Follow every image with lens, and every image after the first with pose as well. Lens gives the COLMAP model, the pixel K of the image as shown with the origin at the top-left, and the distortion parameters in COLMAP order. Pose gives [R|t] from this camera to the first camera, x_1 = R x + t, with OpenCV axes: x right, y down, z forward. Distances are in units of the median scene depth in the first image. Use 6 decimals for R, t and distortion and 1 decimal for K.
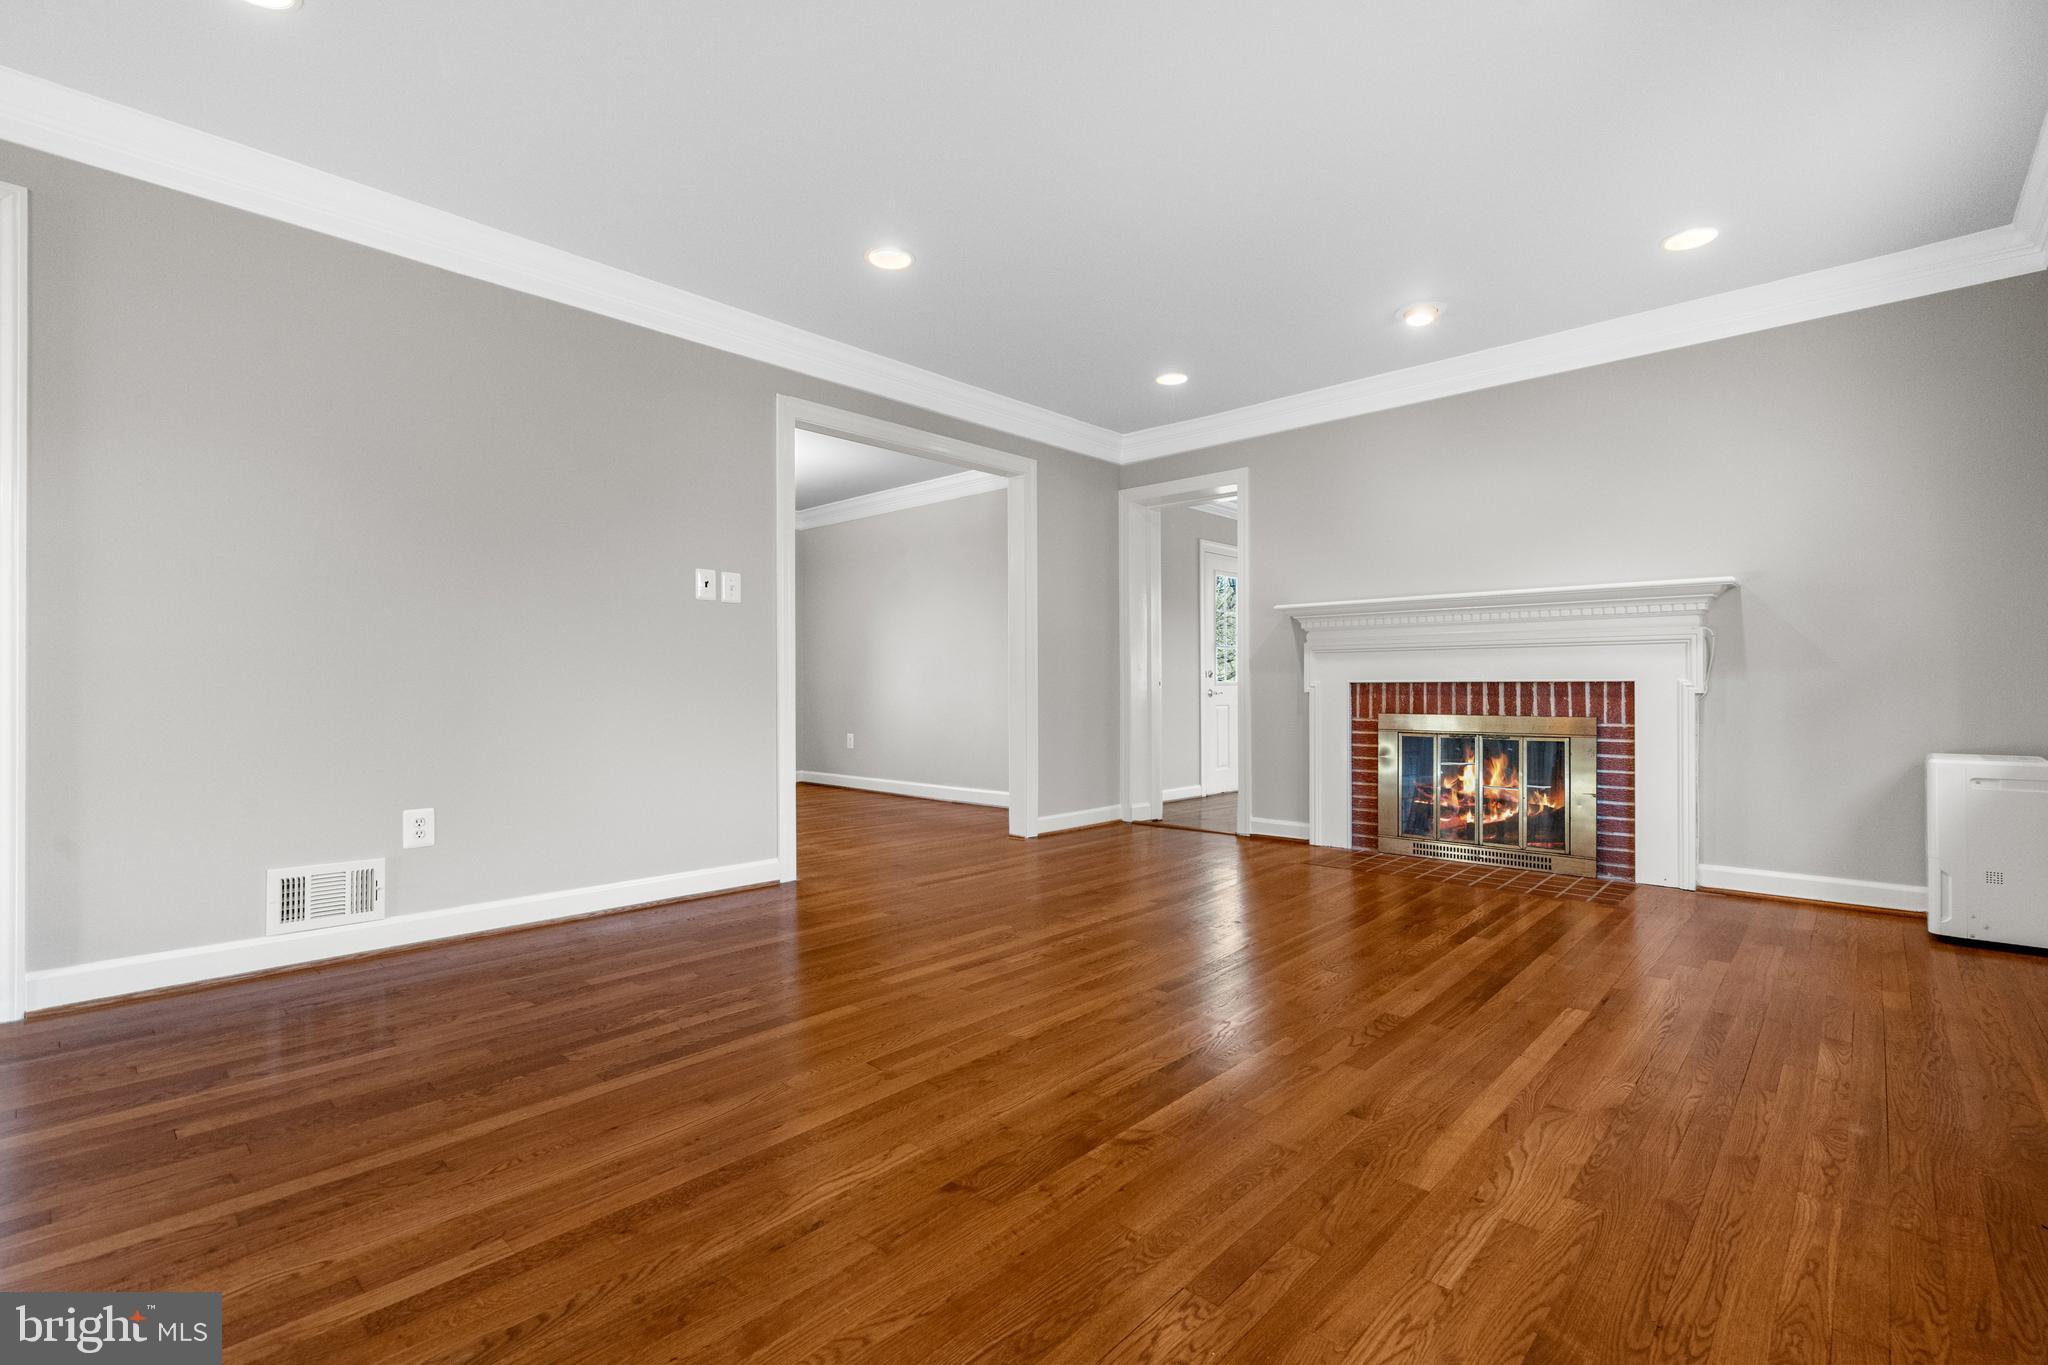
lens RADIAL K [[918.8, 0, 1018.3], [0, 918.8, 684.5], [0, 0, 1]] dist [-0.003237, -0.000306]
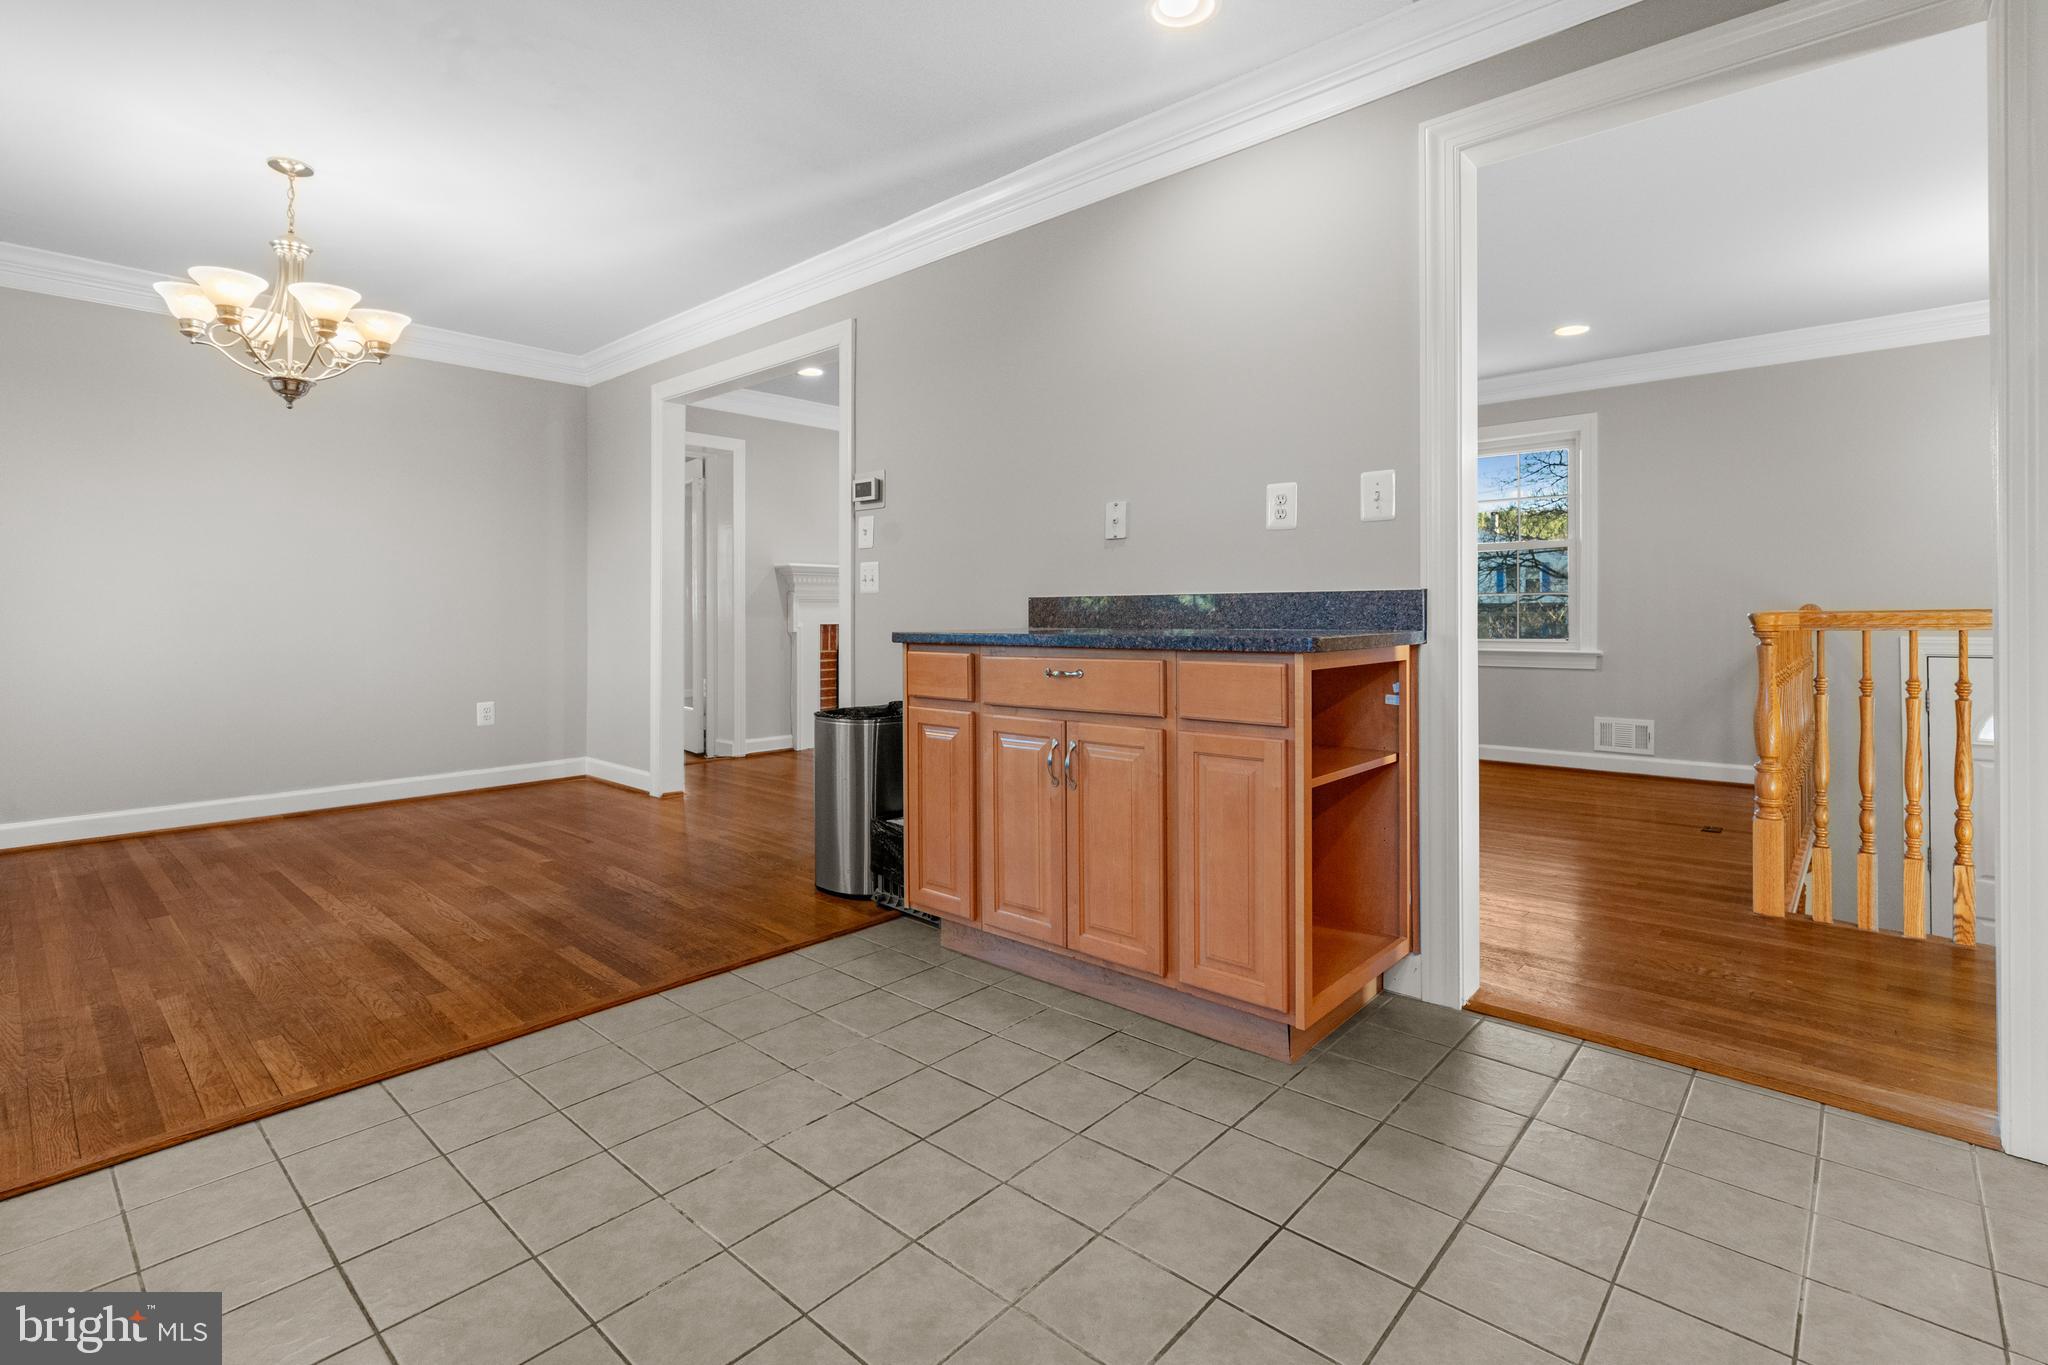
lens RADIAL K [[951.3, 0, 1018.8], [0, 951.3, 610.3], [0, 0, 1]] dist [0.000374, 0.000225]
pose [[-0.023151, 0.005688, 0.999716, -1.170438], [0.001397, 0.999983, -0.005657, -0.015763], [-0.999731, 0.001266, -0.023159, 0.832802]]
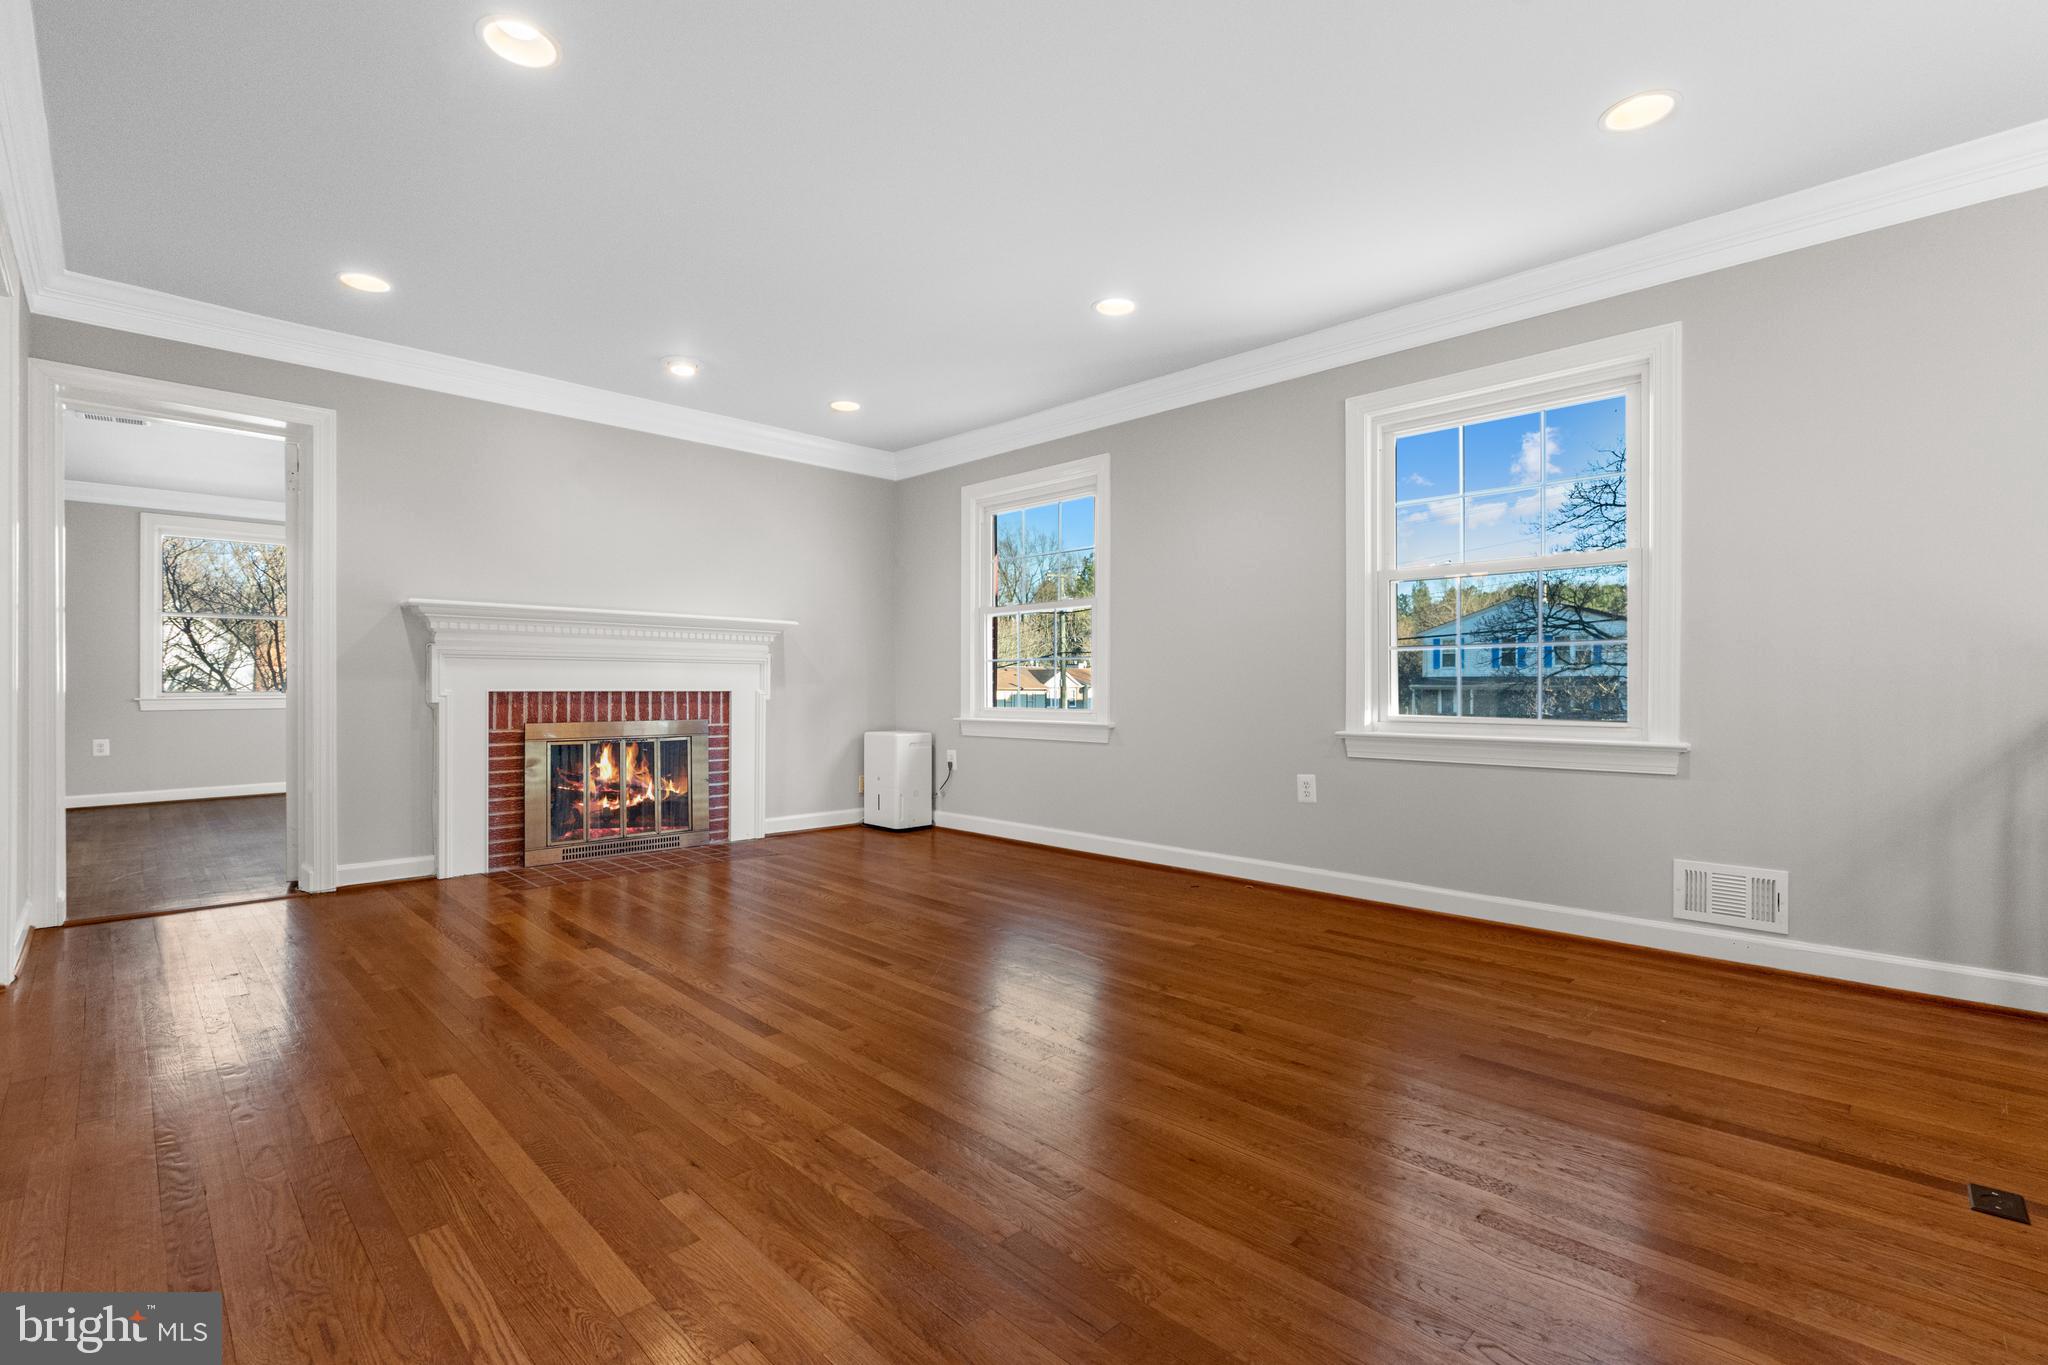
lens RADIAL K [[918.8, 0, 1018.3], [0, 918.8, 684.5], [0, 0, 1]] dist [-0.003237, -0.000306]
pose [[0.034694, 0.007190, 0.999372, -0.604024], [-0.003246, 0.999970, -0.007082, -0.004686], [-0.999393, -0.002998, 0.034716, 0.492540]]
